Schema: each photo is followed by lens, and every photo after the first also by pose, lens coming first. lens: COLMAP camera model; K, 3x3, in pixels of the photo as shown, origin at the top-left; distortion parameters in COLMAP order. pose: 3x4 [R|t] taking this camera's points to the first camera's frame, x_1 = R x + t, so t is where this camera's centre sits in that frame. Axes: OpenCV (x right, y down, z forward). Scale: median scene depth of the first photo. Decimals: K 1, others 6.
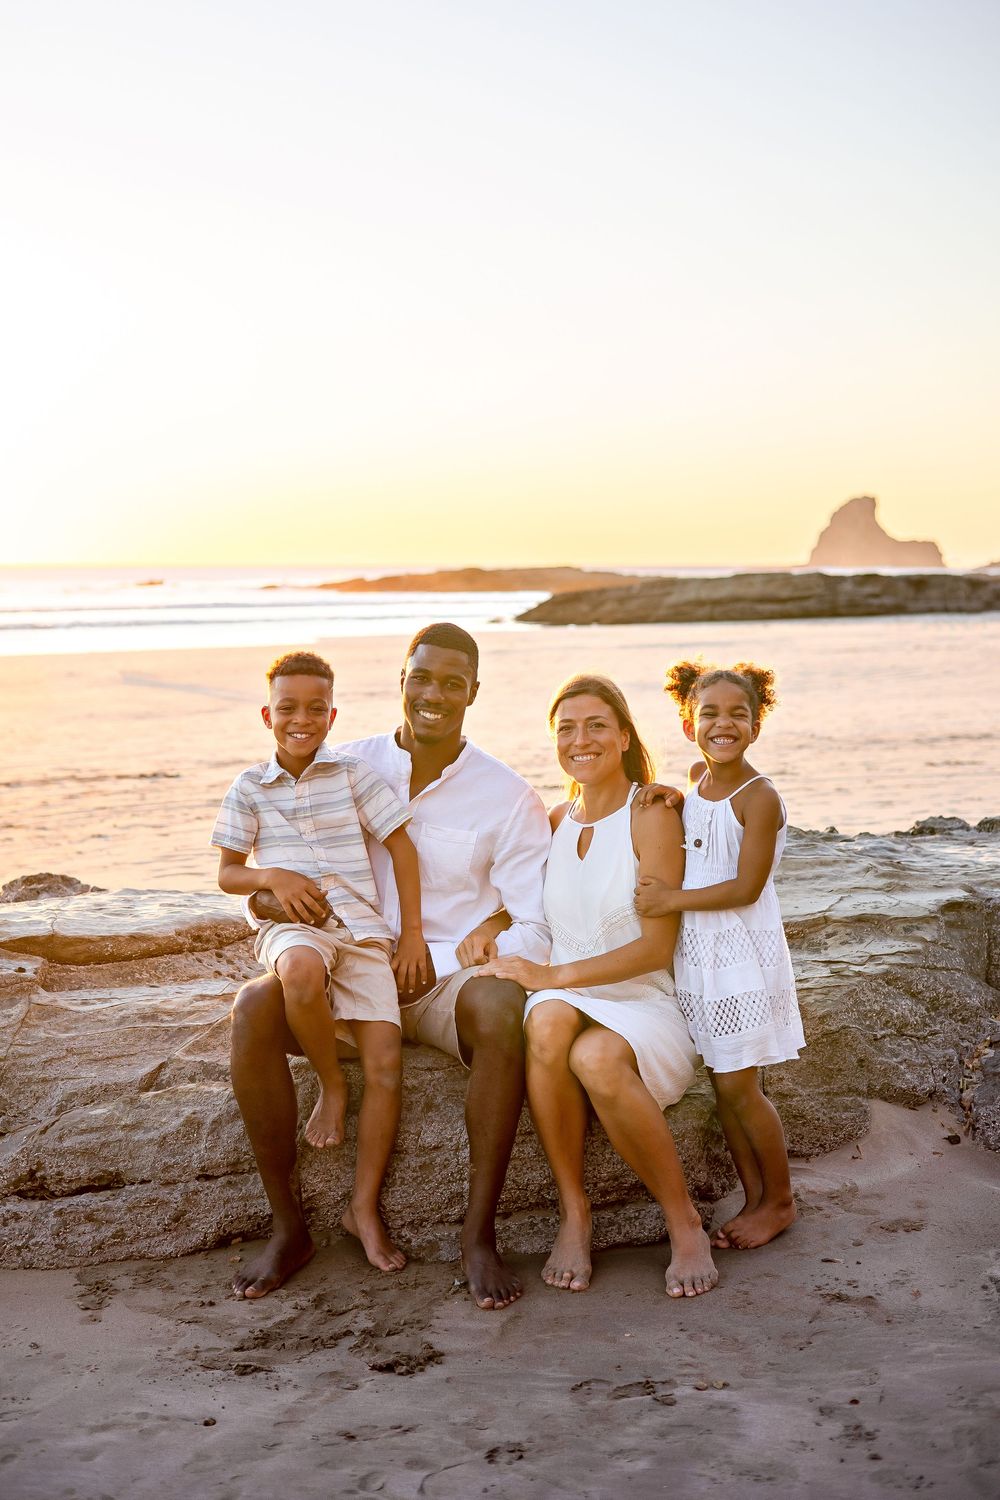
lens RADIAL K [[2544.6, 0, 426.7], [0, 2544.6, 647.7], [0, 0, 1]] dist [0.019176, -0.006743]
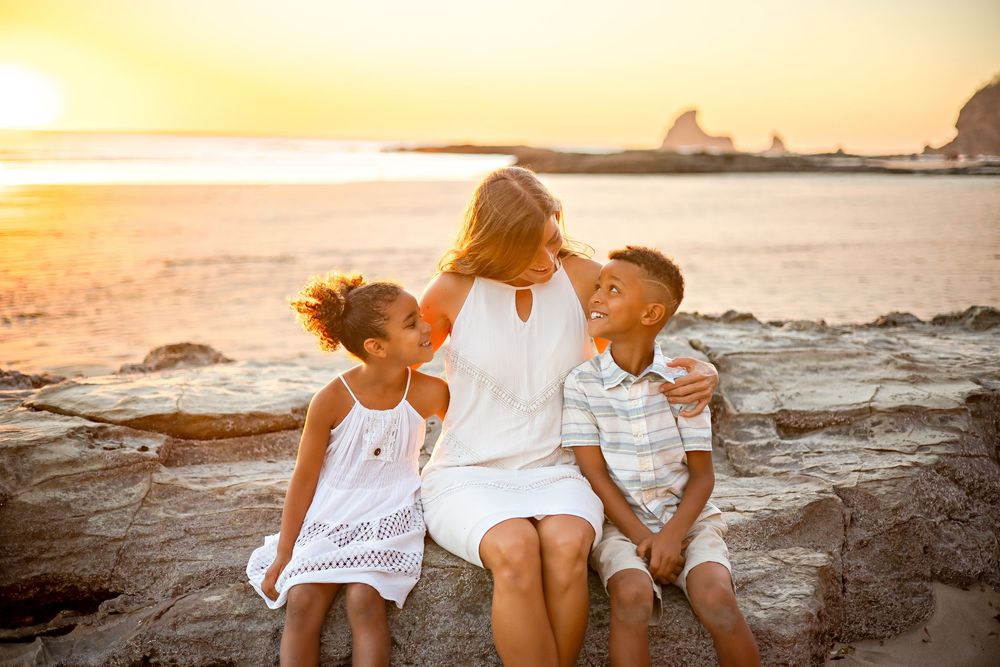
lens RADIAL K [[1428.2, 0, 494.1], [0, 1428.2, 329.6], [0, 0, 1]] dist [0.030951, -0.163143]
pose [[0.998833, 0.024093, 0.041860, -0.038929], [-0.028067, 0.994880, 0.097090, 0.015225], [-0.039307, -0.098152, 0.994395, 0.394711]]
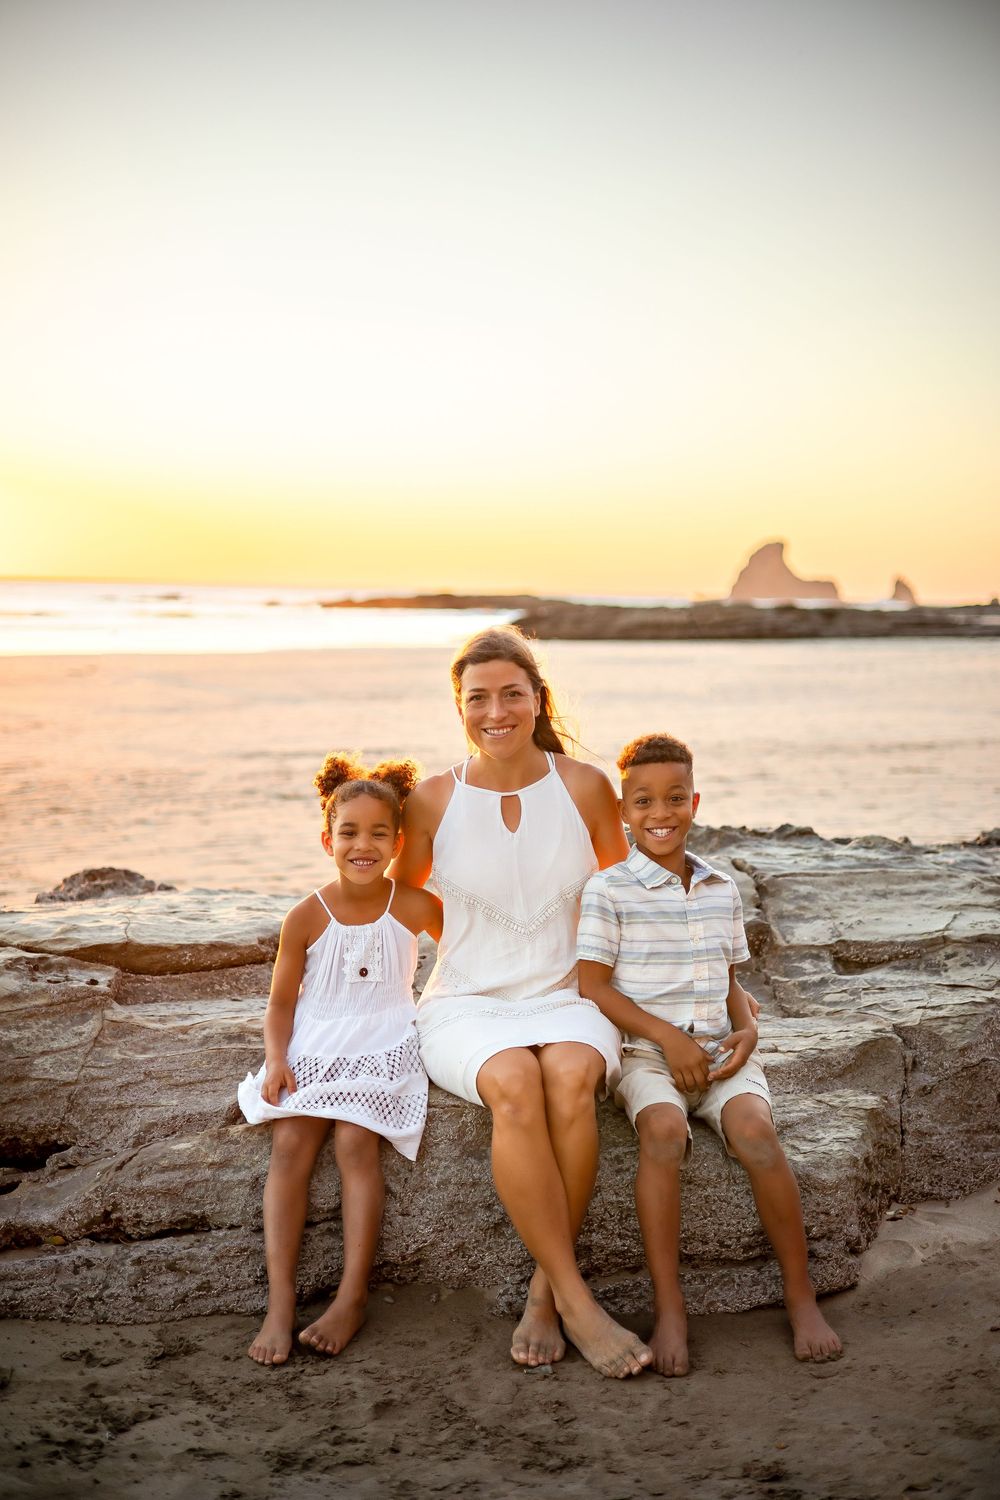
lens RADIAL K [[2142.4, 0, 500.0], [0, 2142.4, 750.0], [0, 0, 1]] dist [0.030951, -0.163143]
pose [[0.998571, 0.023360, 0.048060, -0.050768], [-0.025346, 0.998832, 0.041129, 0.007886], [-0.047044, -0.042289, 0.997997, 0.221435]]
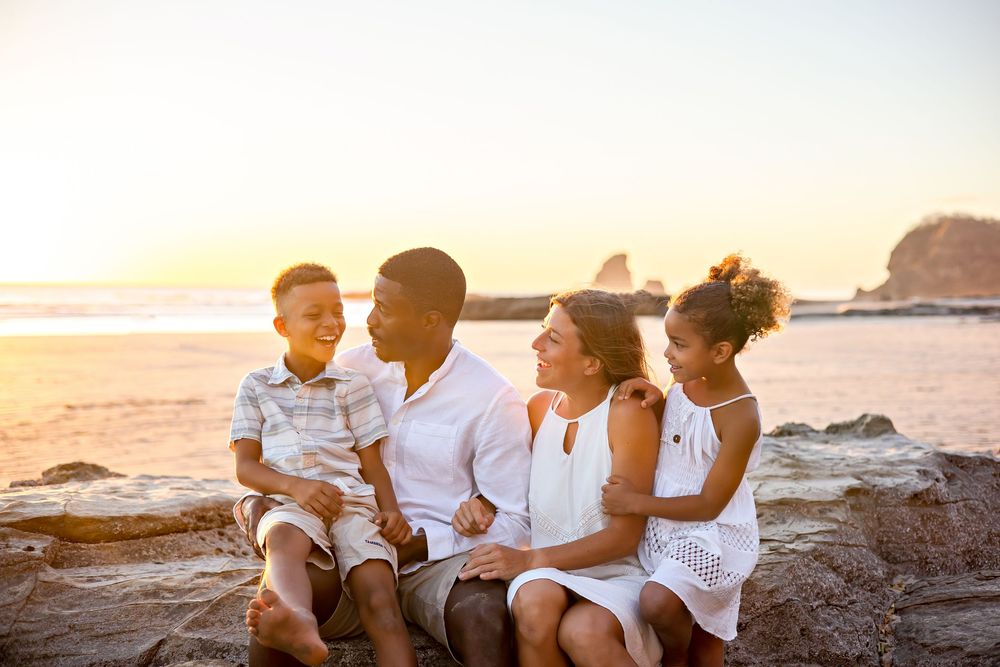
lens RADIAL K [[1492.5, 0, 515.8], [0, 1492.5, 315.9], [0, 0, 1]] dist [0.026420, -0.185097]
pose [[0.994570, 0.015367, 0.102928, -0.022745], [-0.013648, 0.999756, -0.017379, 0.036291], [-0.103169, 0.015880, 0.994537, 0.346250]]
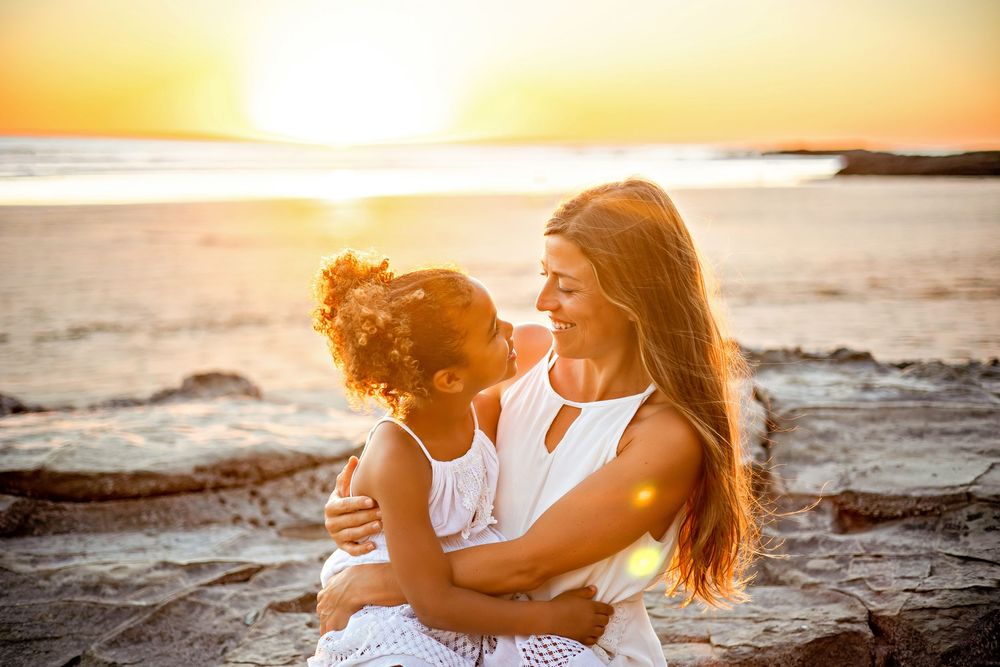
lens RADIAL K [[1405.2, 0, 482.4], [0, 1405.2, 401.7], [0, 0, 1]] dist [0.038228, -0.317299]
pose [[0.979084, 0.050573, -0.197073, 0.095503], [-0.021102, 0.988632, 0.148869, 0.014456], [0.202361, -0.141597, 0.969020, 0.562434]]
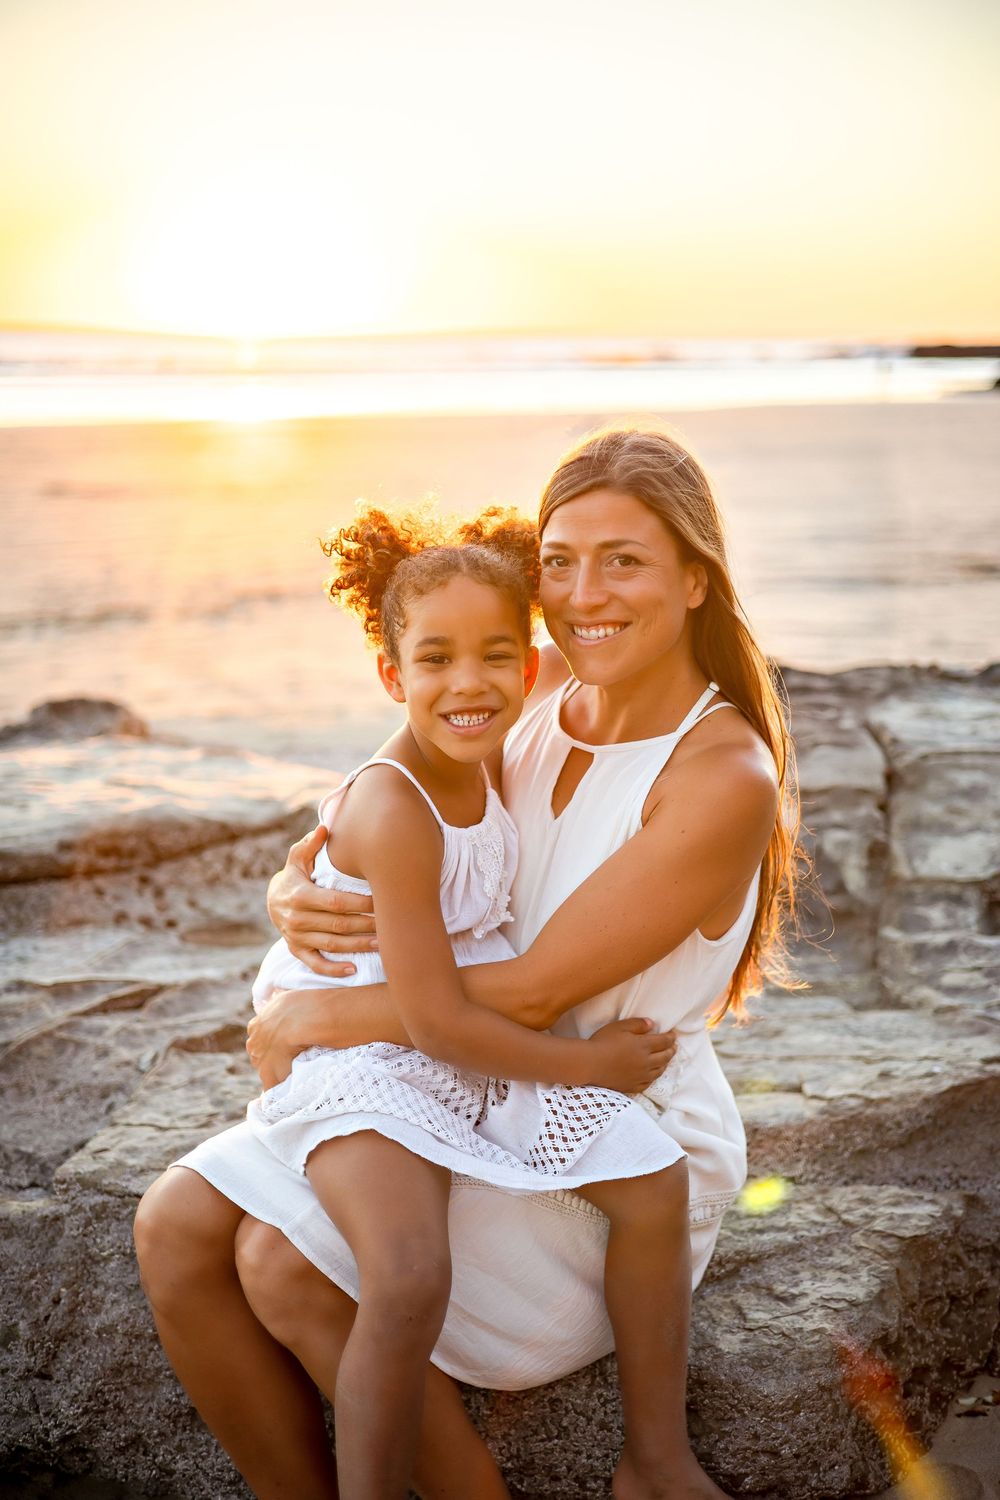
lens RADIAL K [[2142.4, 0, 500.0], [0, 2142.4, 750.0], [0, 0, 1]] dist [0.030951, -0.163143]
pose [[0.982087, 0.049255, -0.181878, 0.098770], [-0.020007, 0.987032, 0.159270, 0.005742], [0.187364, -0.152778, 0.970337, 0.536550]]
